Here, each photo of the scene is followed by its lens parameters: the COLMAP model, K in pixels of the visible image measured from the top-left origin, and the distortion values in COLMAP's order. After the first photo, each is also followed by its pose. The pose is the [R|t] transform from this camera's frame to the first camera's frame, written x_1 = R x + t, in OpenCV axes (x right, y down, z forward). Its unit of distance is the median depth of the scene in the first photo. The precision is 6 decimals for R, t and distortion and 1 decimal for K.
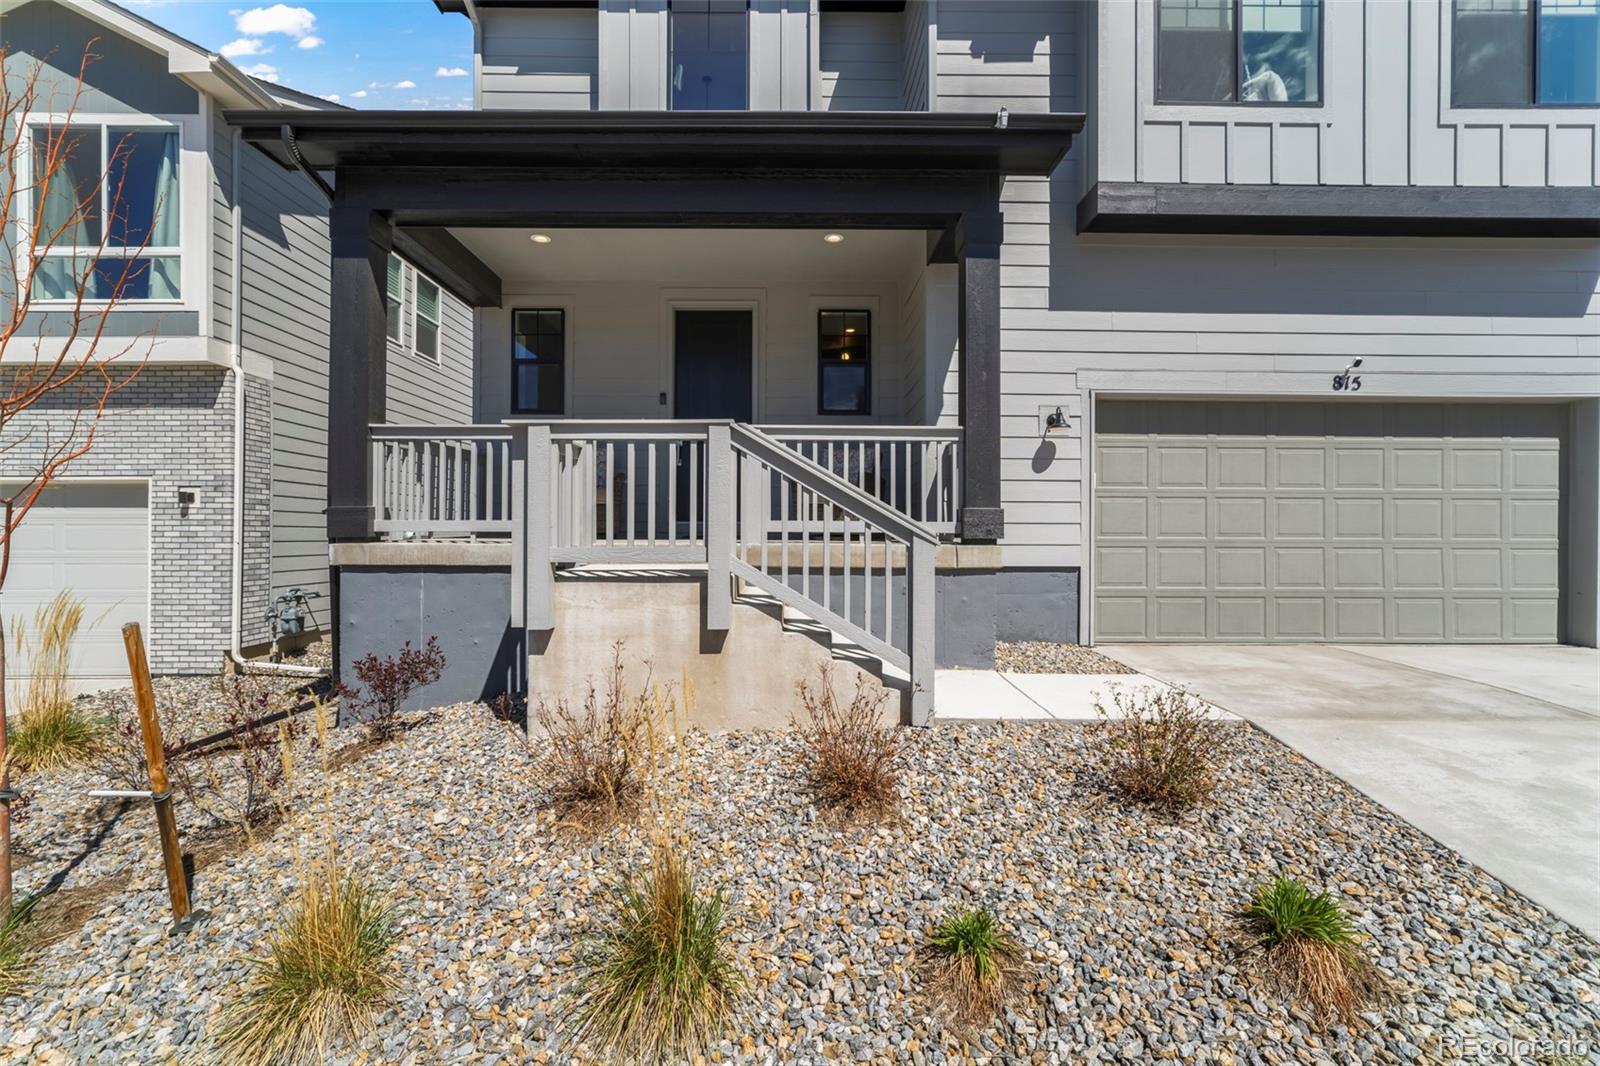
lens RADIAL K [[680.4, 0, 798.4], [0, 680.4, 533.7], [0, 0, 1]] dist [-0.004470, 0.000938]
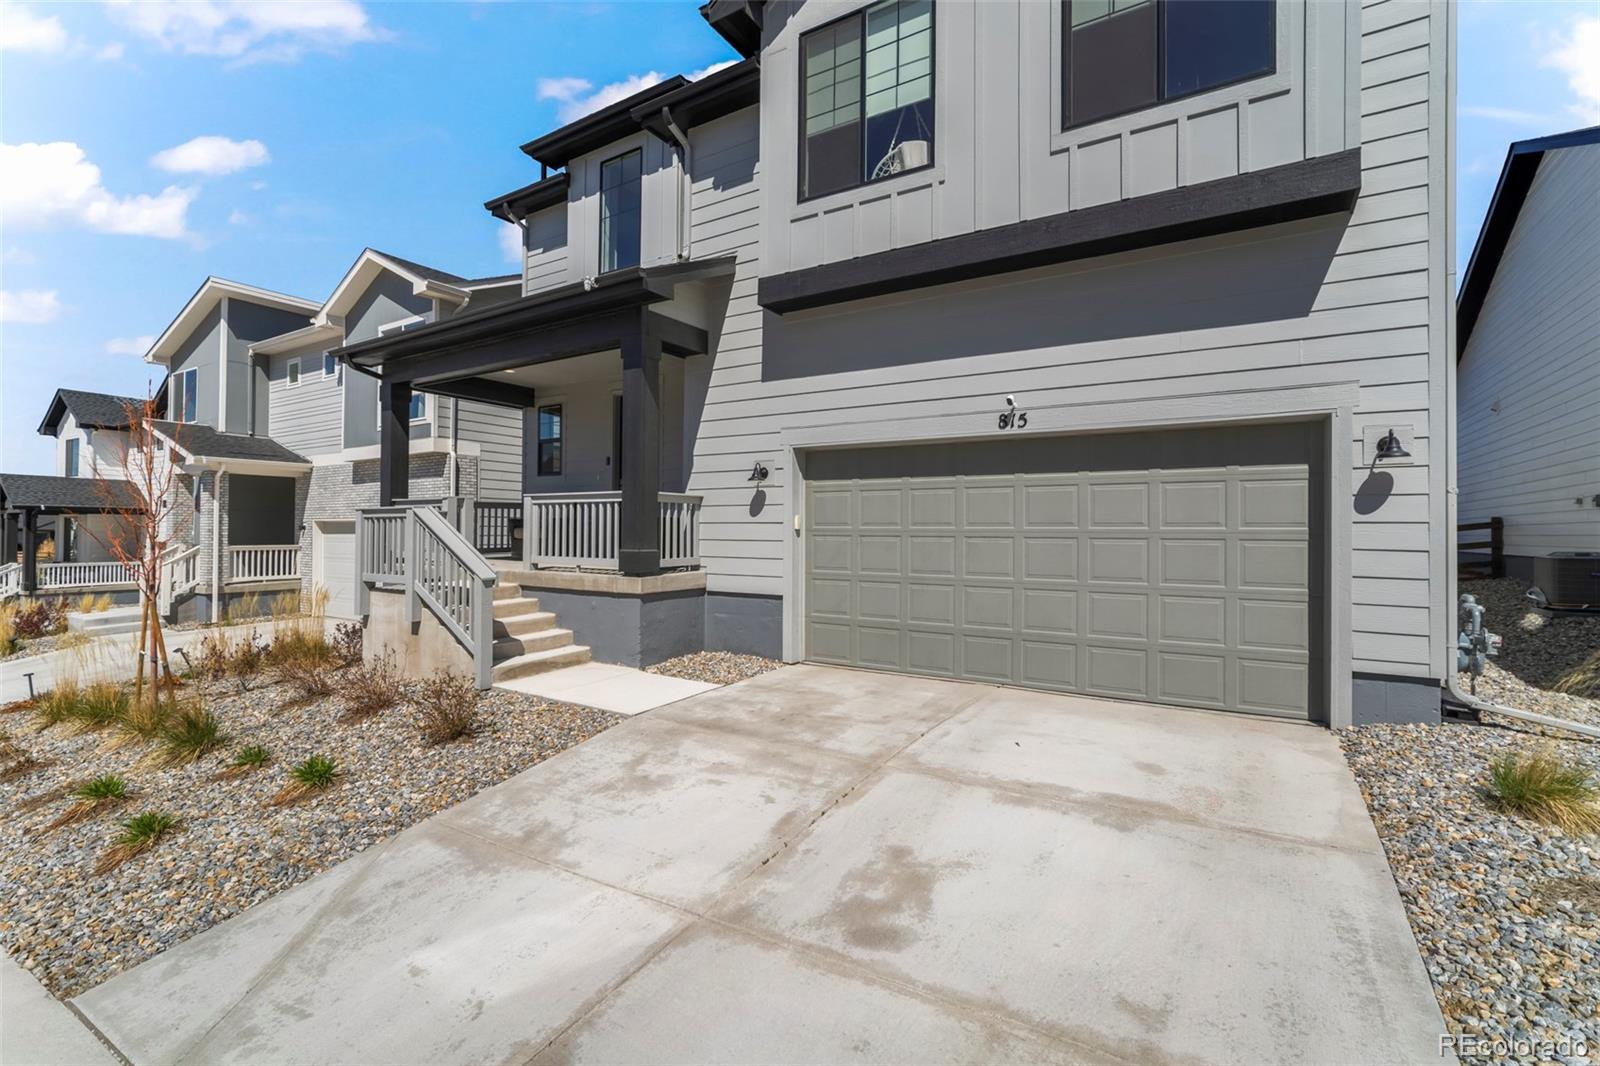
lens RADIAL K [[694.5, 0, 801.7], [0, 694.5, 527.8], [0, 0, 1]] dist [-0.015233, -0.000114]
pose [[0.851597, -0.001983, -0.524193, 1.071383], [-0.003694, 0.999945, -0.009785, -0.056920], [0.524183, 0.010269, 0.851543, -0.009540]]
